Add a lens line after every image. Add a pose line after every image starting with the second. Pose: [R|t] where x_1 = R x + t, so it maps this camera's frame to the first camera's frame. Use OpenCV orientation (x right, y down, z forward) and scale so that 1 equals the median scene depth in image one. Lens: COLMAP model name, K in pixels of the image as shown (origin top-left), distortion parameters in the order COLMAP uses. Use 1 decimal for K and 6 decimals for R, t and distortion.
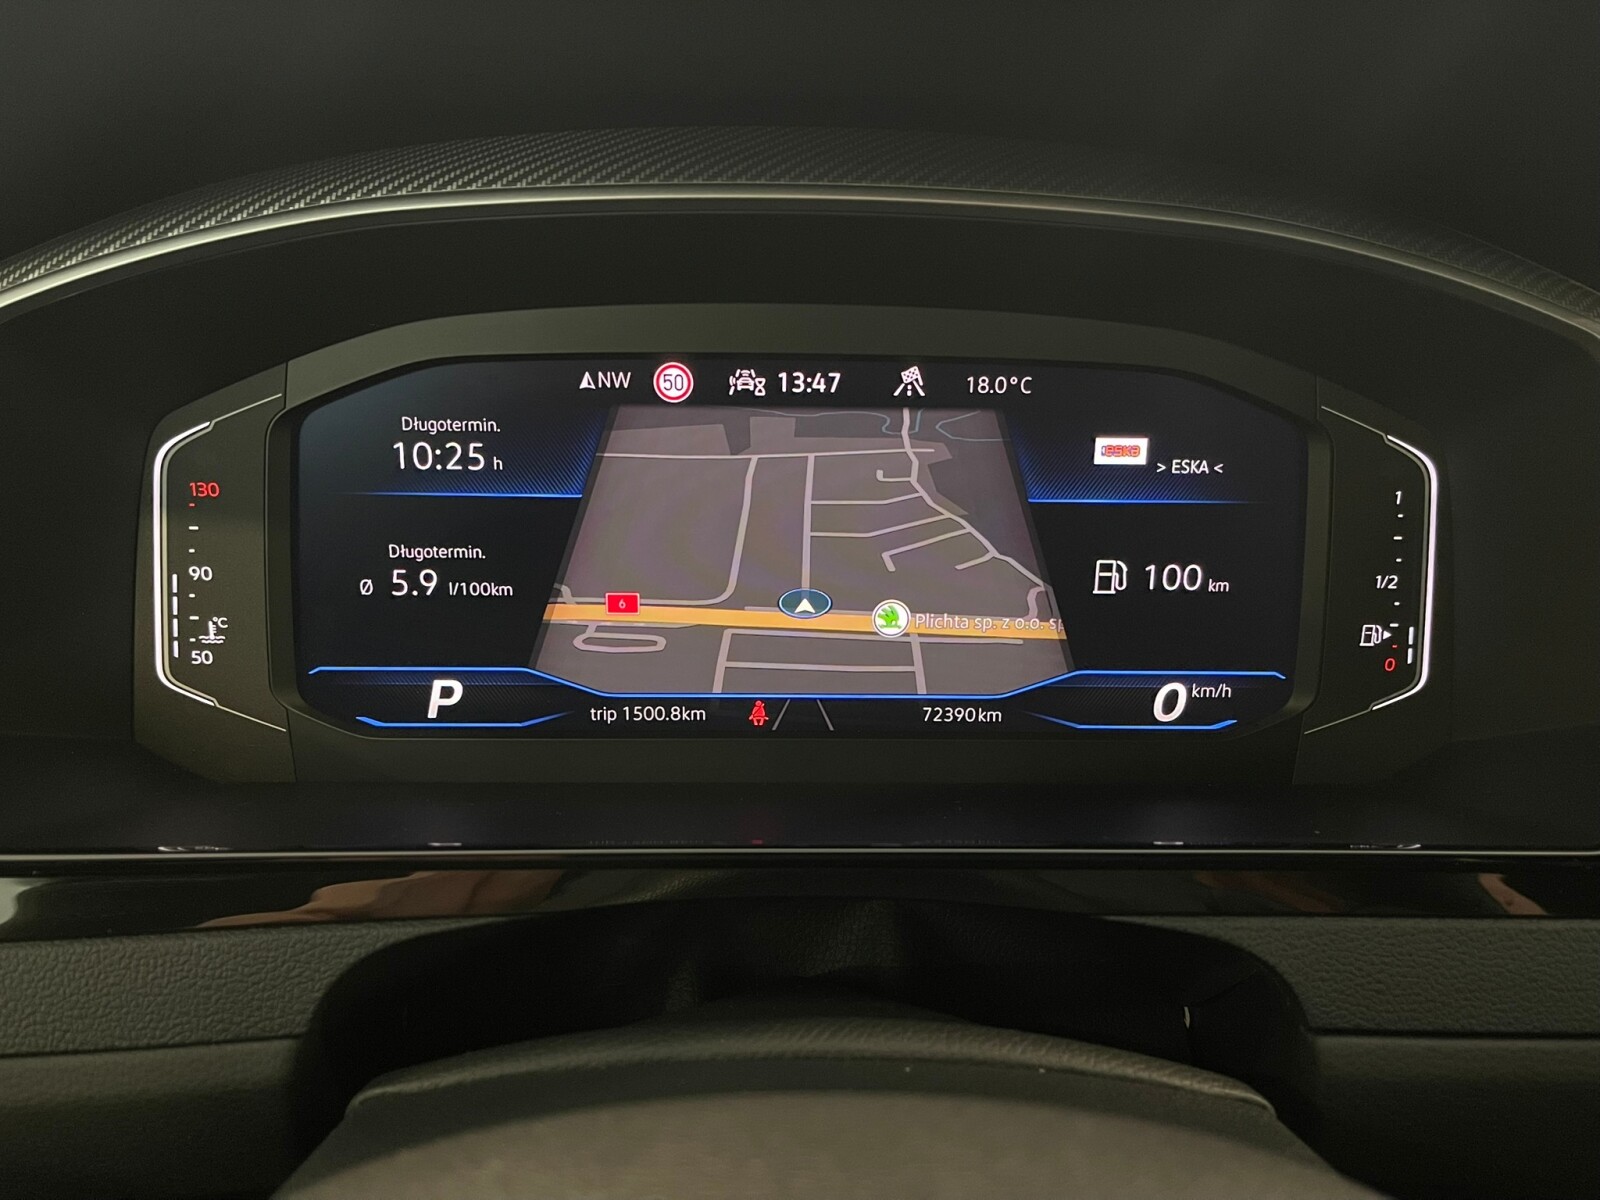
lens RADIAL K [[1225.5, 0, 785.0], [0, 1225.5, 595.8], [0, 0, 1]] dist [0.059111, -0.075908]
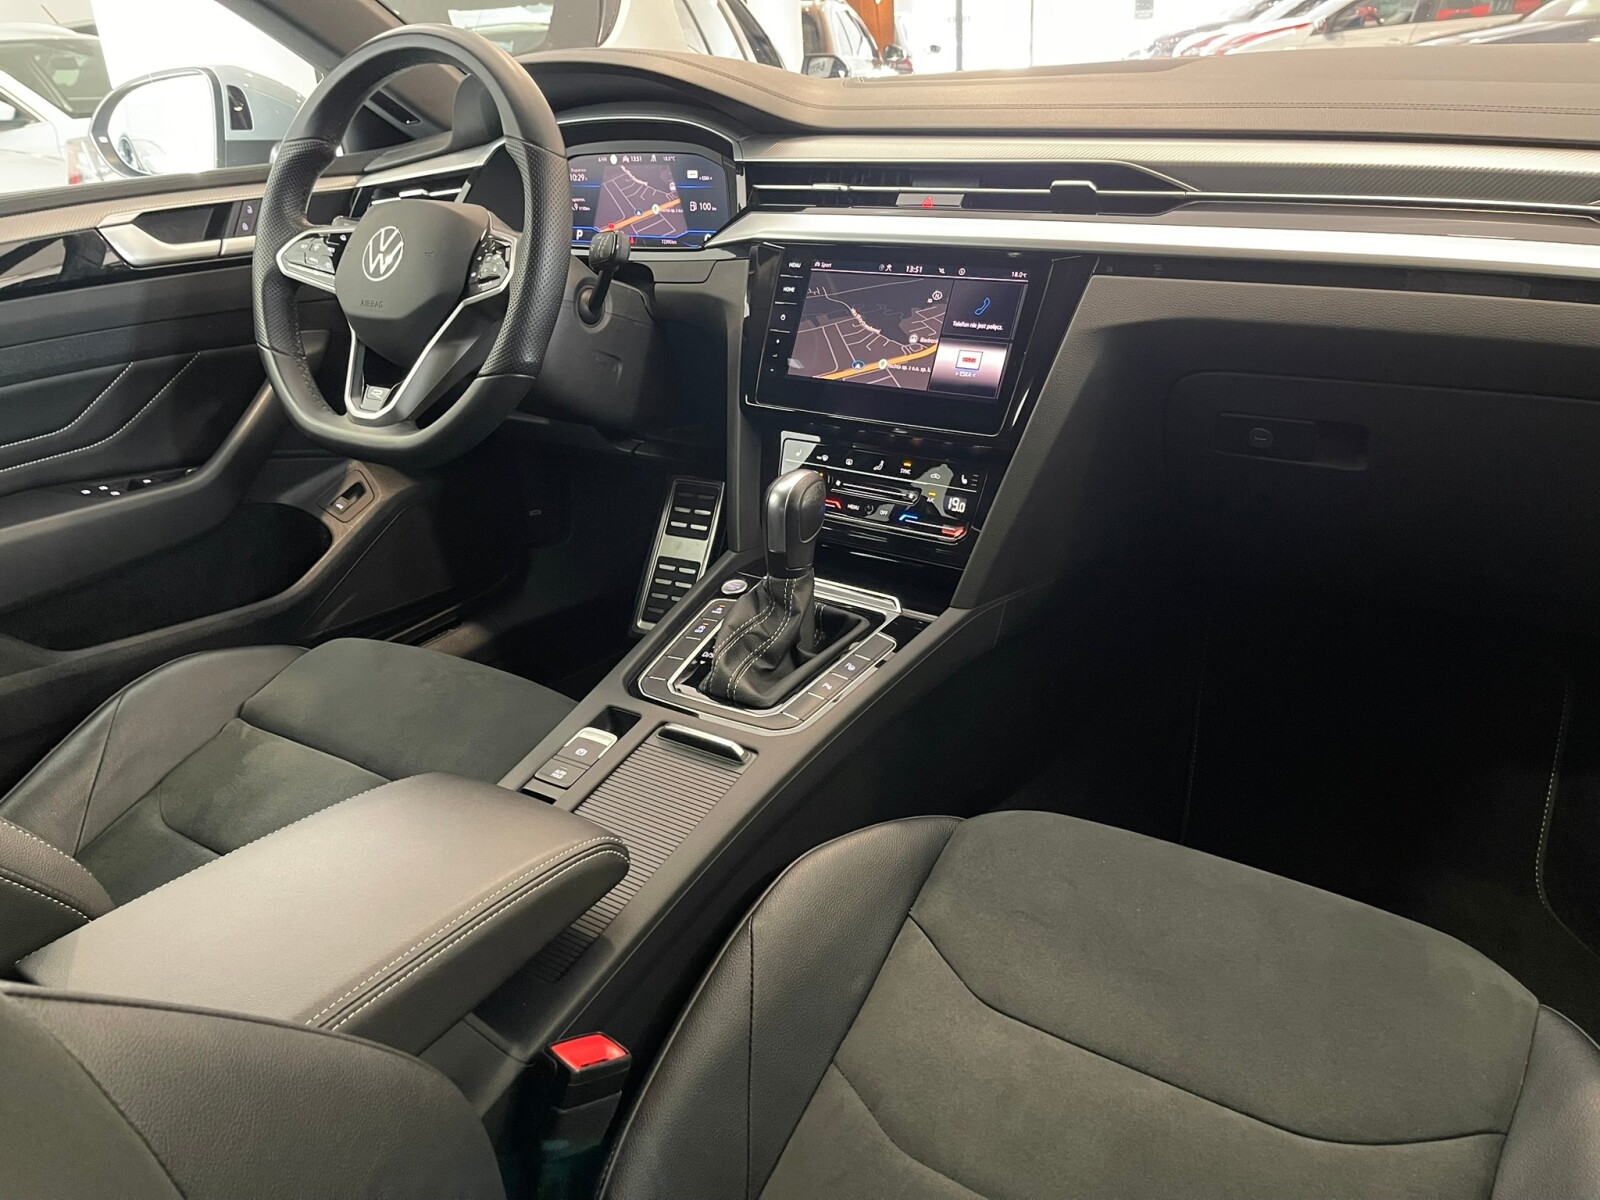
lens RADIAL K [[1225.5, 0, 779.7], [0, 1225.5, 592.8], [0, 0, 1]] dist [0.059111, -0.075908]
pose [[0.800066, 0.177723, -0.572982, 3.203824], [-0.125849, 0.983580, 0.129353, 0.714586], [0.586563, -0.031382, 0.809296, -2.313188]]
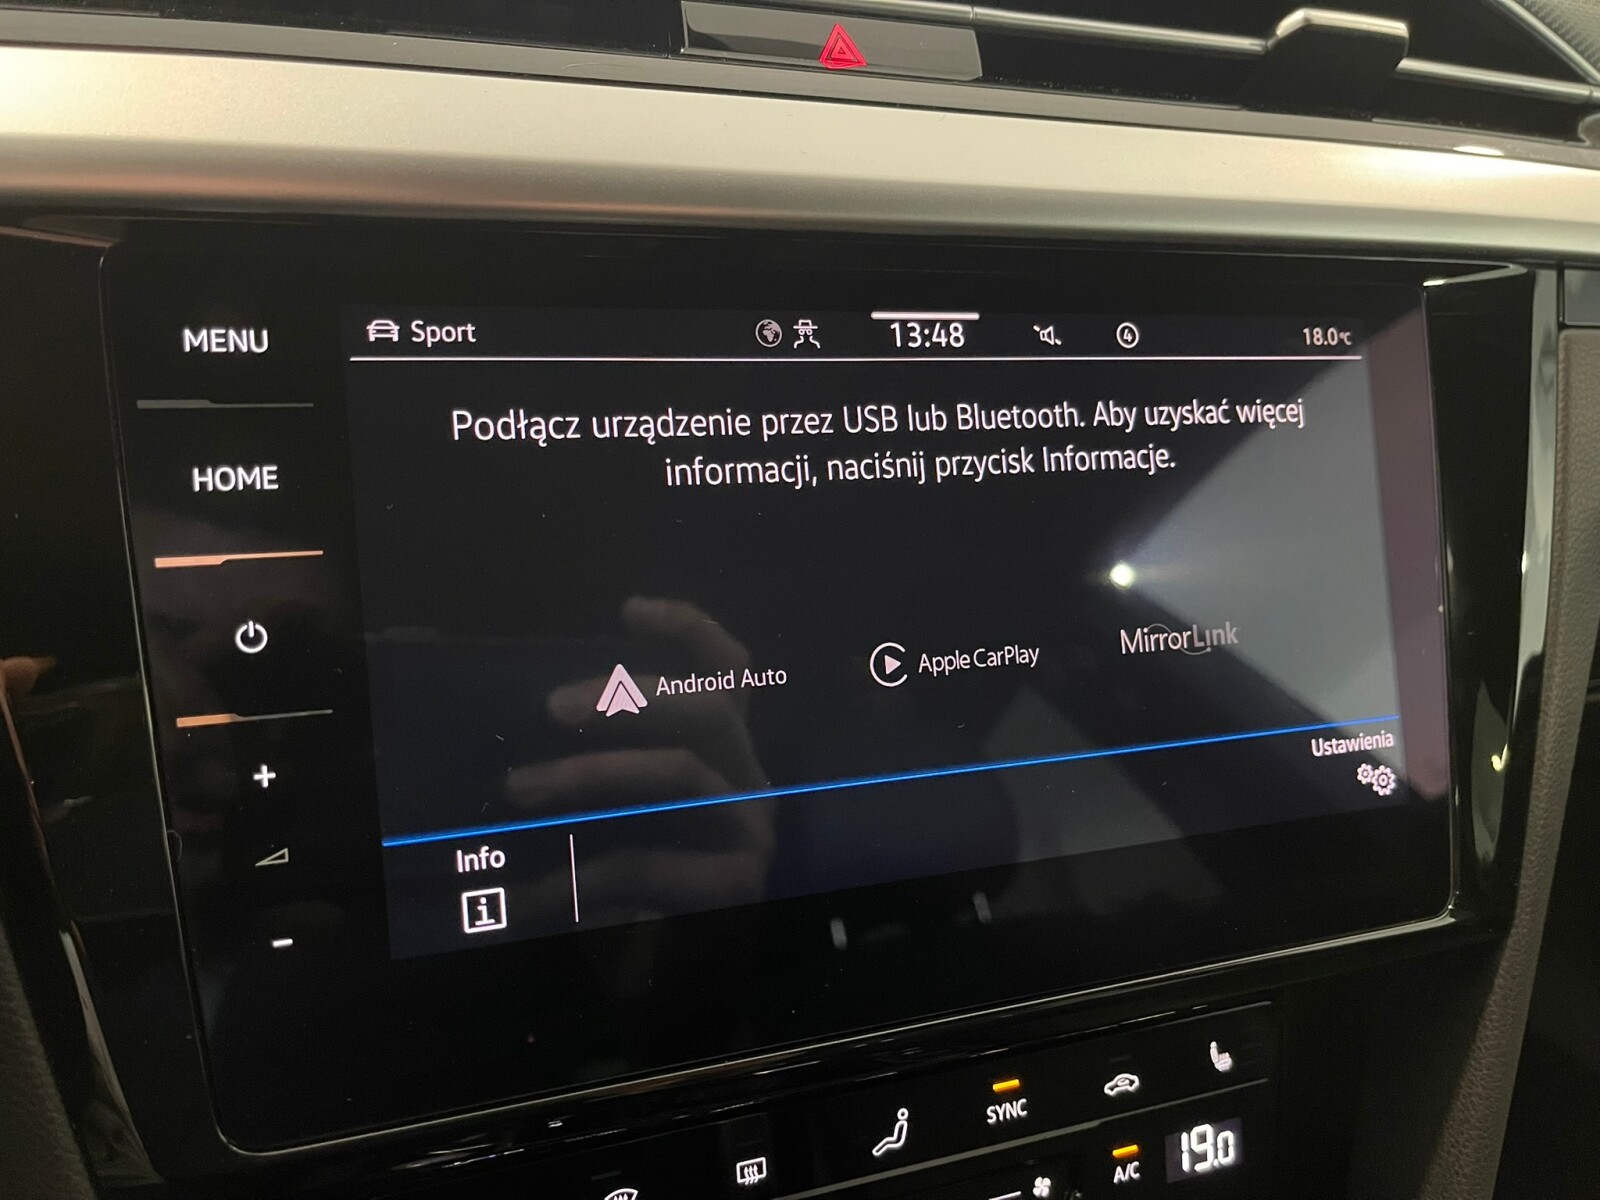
lens RADIAL K [[1225.5, 0, 793.0], [0, 1225.5, 605.4], [0, 0, 1]] dist [0.059111, -0.075908]
pose [[0.933822, -0.090464, 0.346110, 0.978066], [0.051616, 0.991446, 0.119874, 0.293367], [-0.353994, -0.094076, 0.930504, 0.010809]]
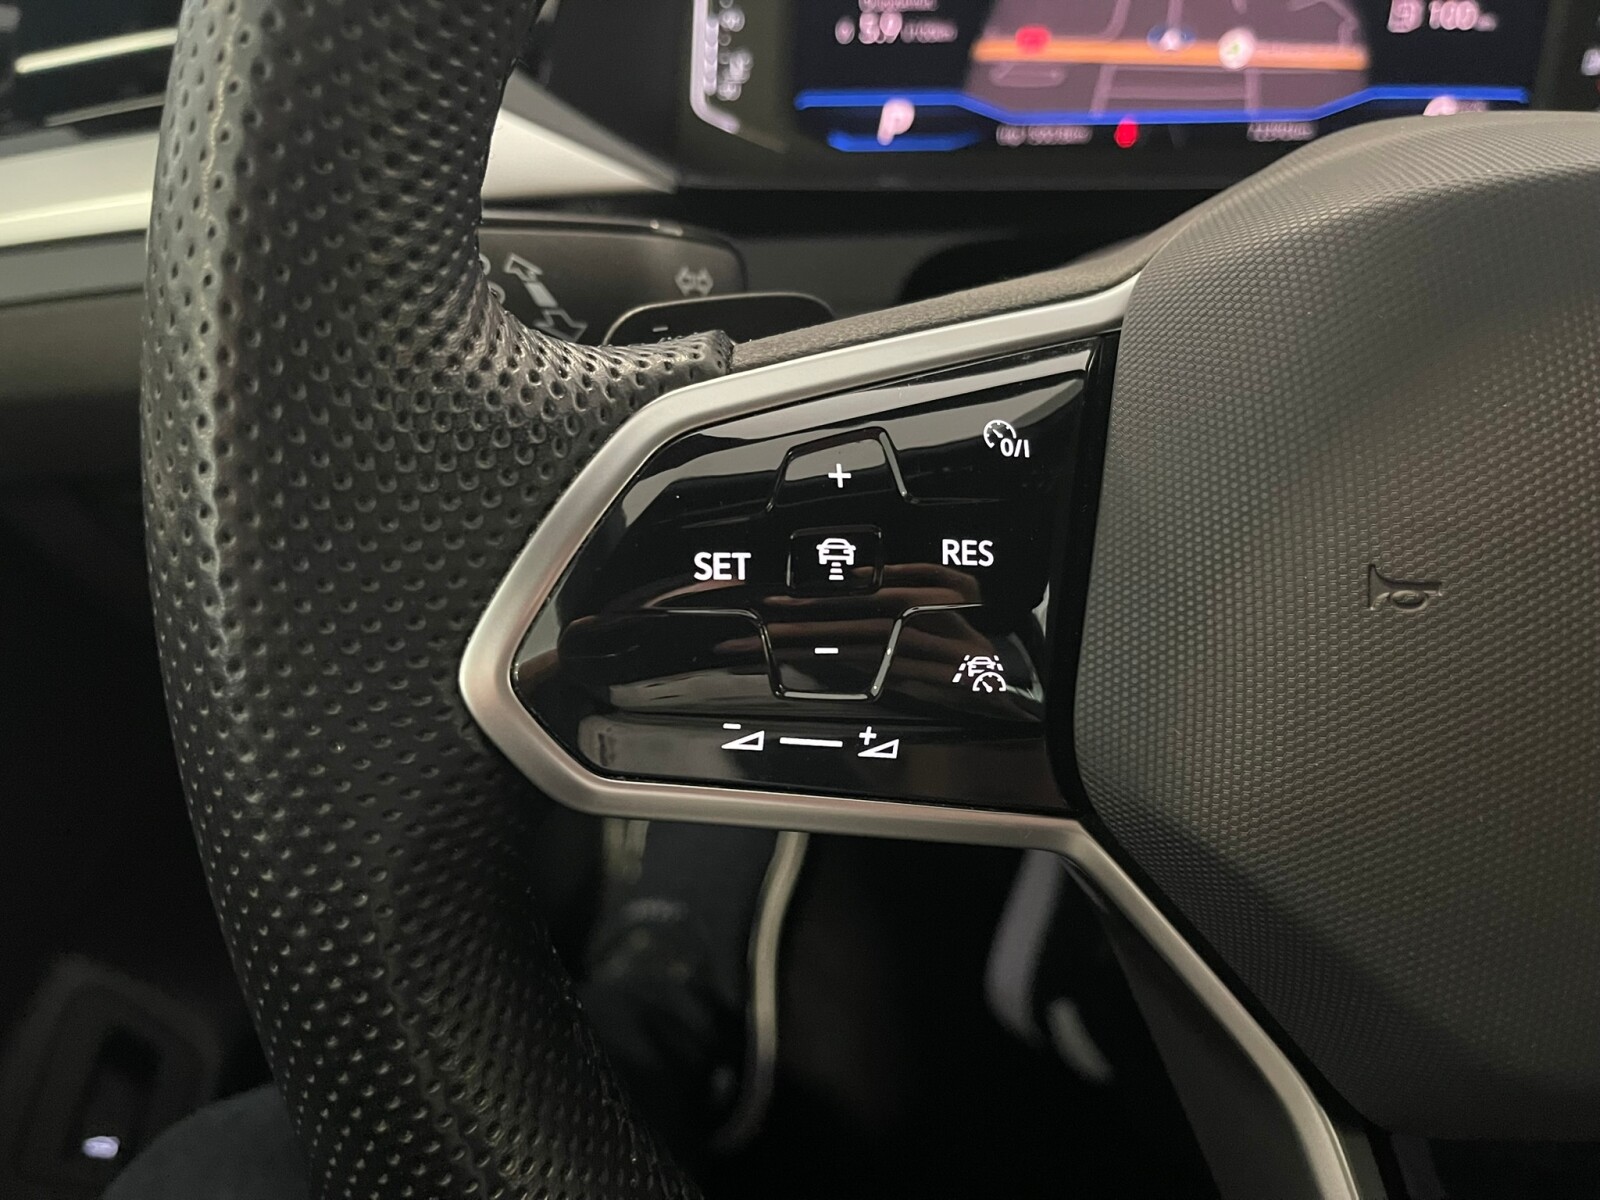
lens RADIAL K [[1225.5, 0, 803.2], [0, 1225.5, 602.4], [0, 0, 1]] dist [0.059111, -0.075908]
pose [[0.999313, -0.004594, -0.036774, -0.342478], [0.014688, 0.960123, 0.279191, 0.216932], [0.034025, -0.279539, 0.959531, -0.485755]]
